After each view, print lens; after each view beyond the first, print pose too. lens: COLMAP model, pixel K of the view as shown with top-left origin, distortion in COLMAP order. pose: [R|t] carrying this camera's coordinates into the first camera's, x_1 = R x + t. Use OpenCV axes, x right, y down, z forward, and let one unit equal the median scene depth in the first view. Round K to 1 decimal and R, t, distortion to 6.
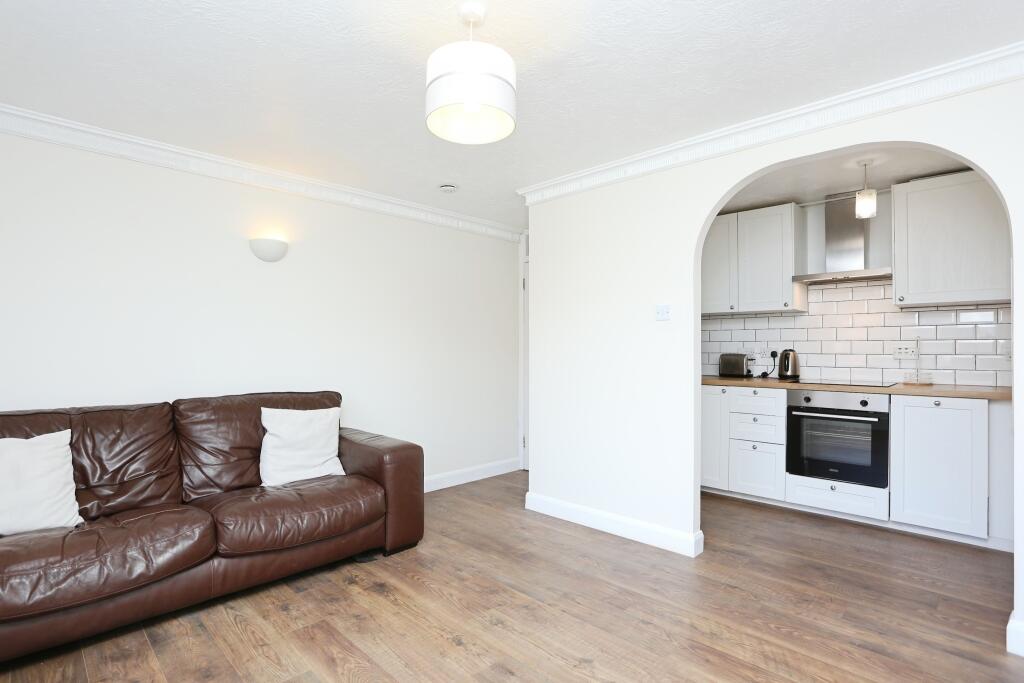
lens RADIAL K [[507.8, 0, 493.8], [0, 507.8, 349.5], [0, 0, 1]] dist [-0.054648, 0.012858]
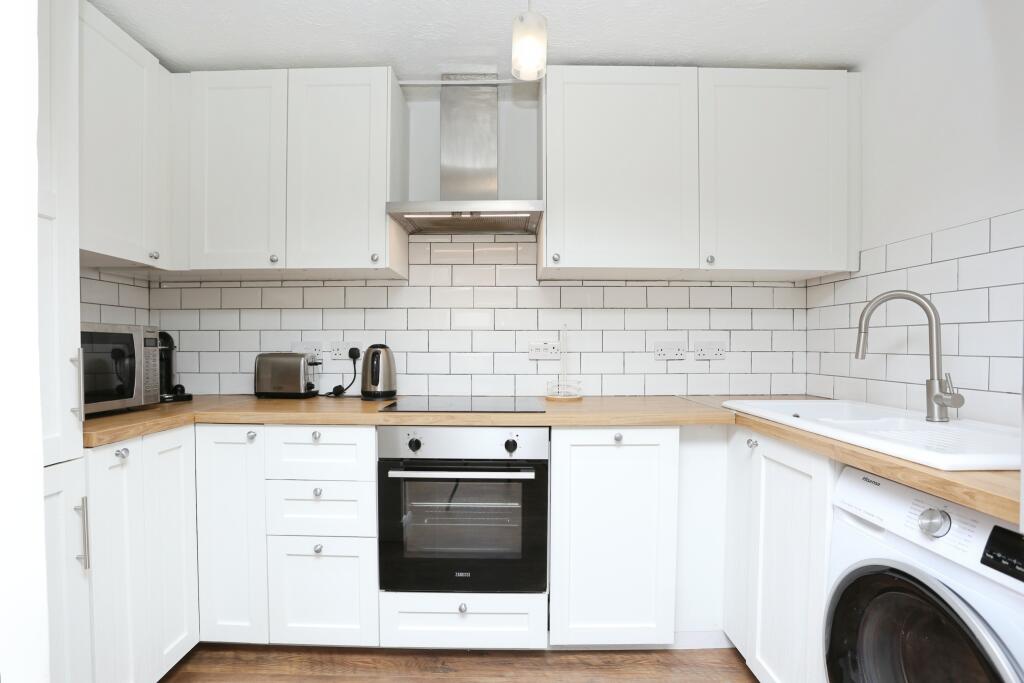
lens RADIAL K [[507.8, 0, 506.3], [0, 507.8, 351.0], [0, 0, 1]] dist [-0.054648, 0.012858]
pose [[0.702726, -0.010522, 0.711383, 0.366468], [0.000777, 0.999901, 0.014022, -0.001029], [-0.711461, -0.009301, 0.702665, 0.634837]]
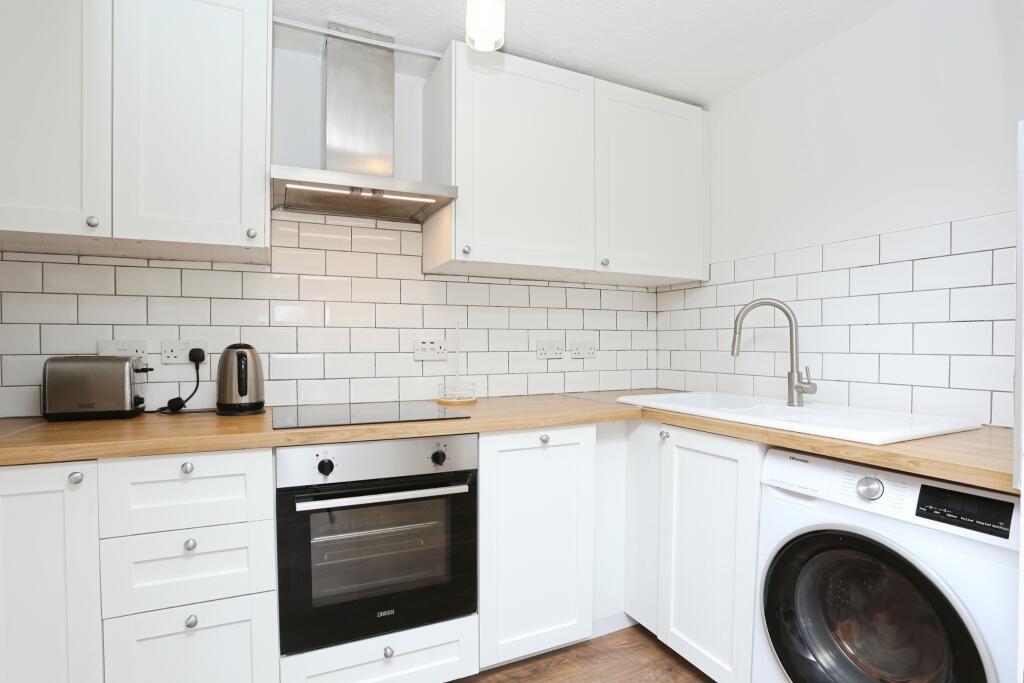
lens RADIAL K [[507.8, 0, 506.7], [0, 507.8, 351.3], [0, 0, 1]] dist [-0.054648, 0.012858]
pose [[0.331280, -0.016014, 0.943396, 0.321473], [0.001262, 0.999863, 0.016529, -0.001140], [-0.943532, -0.004285, 0.331255, 0.797275]]
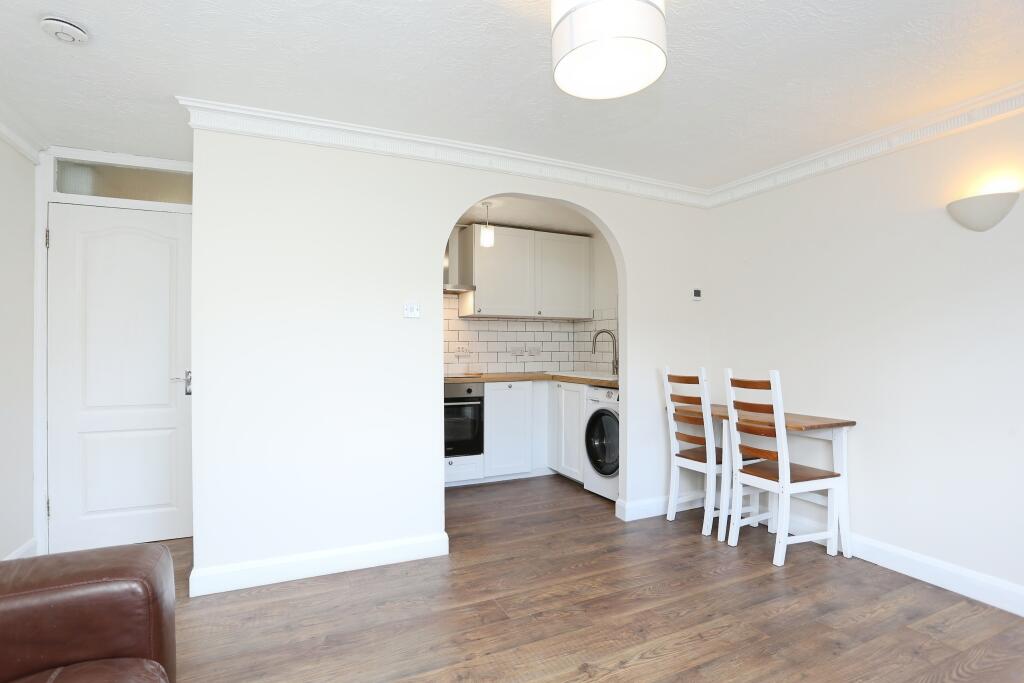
lens RADIAL K [[507.8, 0, 513.0], [0, 507.8, 346.6], [0, 0, 1]] dist [-0.054648, 0.012858]
pose [[0.322074, 0.001648, 0.946713, -0.466501], [0.002486, 0.999994, -0.002586, -0.001614], [-0.946711, 0.003187, 0.322068, 0.482961]]
